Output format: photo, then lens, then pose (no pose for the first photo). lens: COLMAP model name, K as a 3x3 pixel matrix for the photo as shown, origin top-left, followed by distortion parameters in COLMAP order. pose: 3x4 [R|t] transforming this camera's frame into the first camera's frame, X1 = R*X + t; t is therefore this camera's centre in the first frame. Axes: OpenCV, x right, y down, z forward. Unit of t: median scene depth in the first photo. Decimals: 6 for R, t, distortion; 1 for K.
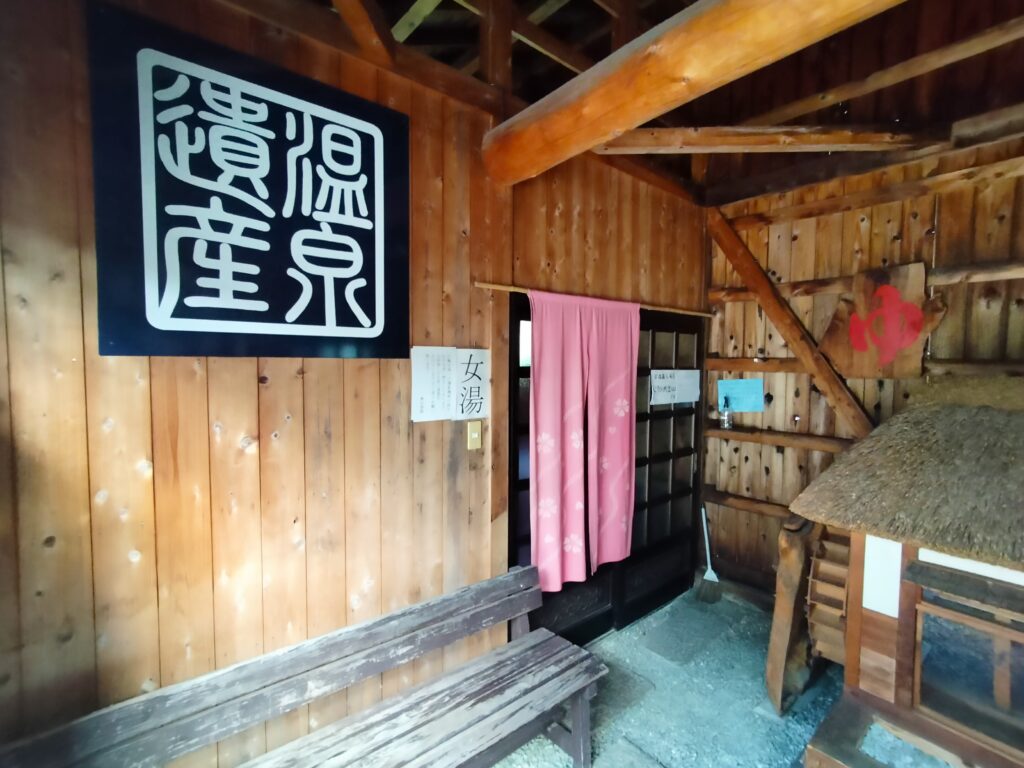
lens RADIAL K [[483.7, 0, 518.3], [0, 483.7, 384.3], [0, 0, 1]] dist [-0.004513, 0.003936]
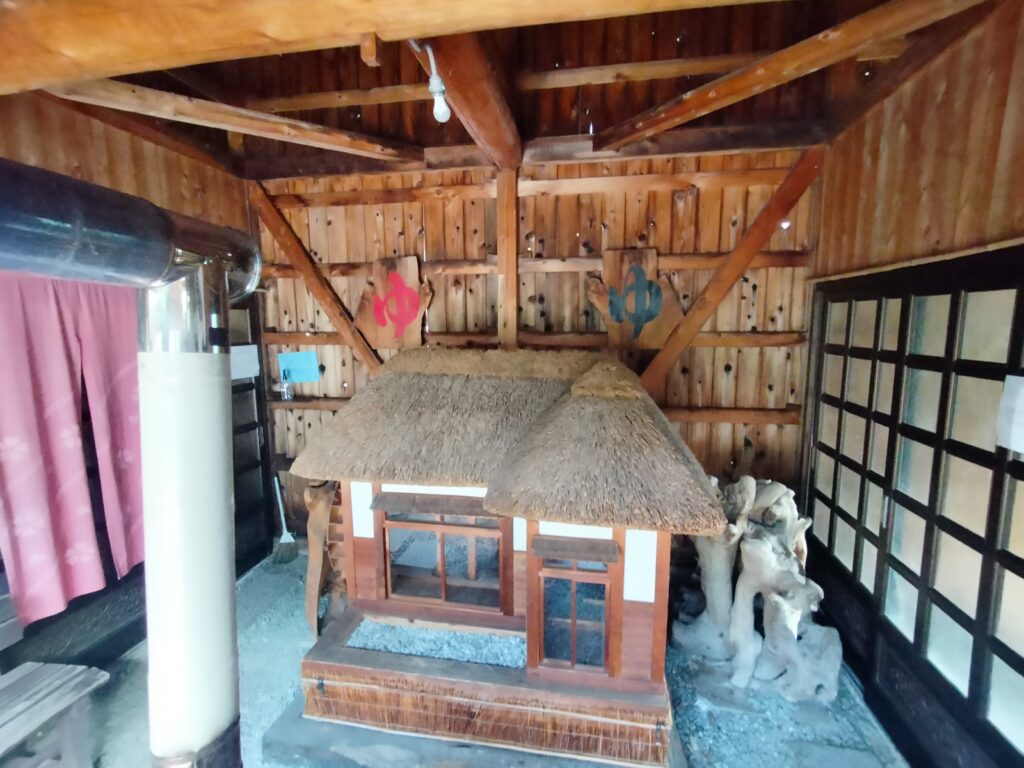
lens RADIAL K [[483.7, 0, 518.3], [0, 483.7, 384.3], [0, 0, 1]] dist [-0.004513, 0.003936]
pose [[0.778142, -0.098511, 0.620315, 0.186152], [0.046498, 0.993949, 0.099519, -0.025752], [-0.626365, -0.048596, 0.778014, -0.147966]]
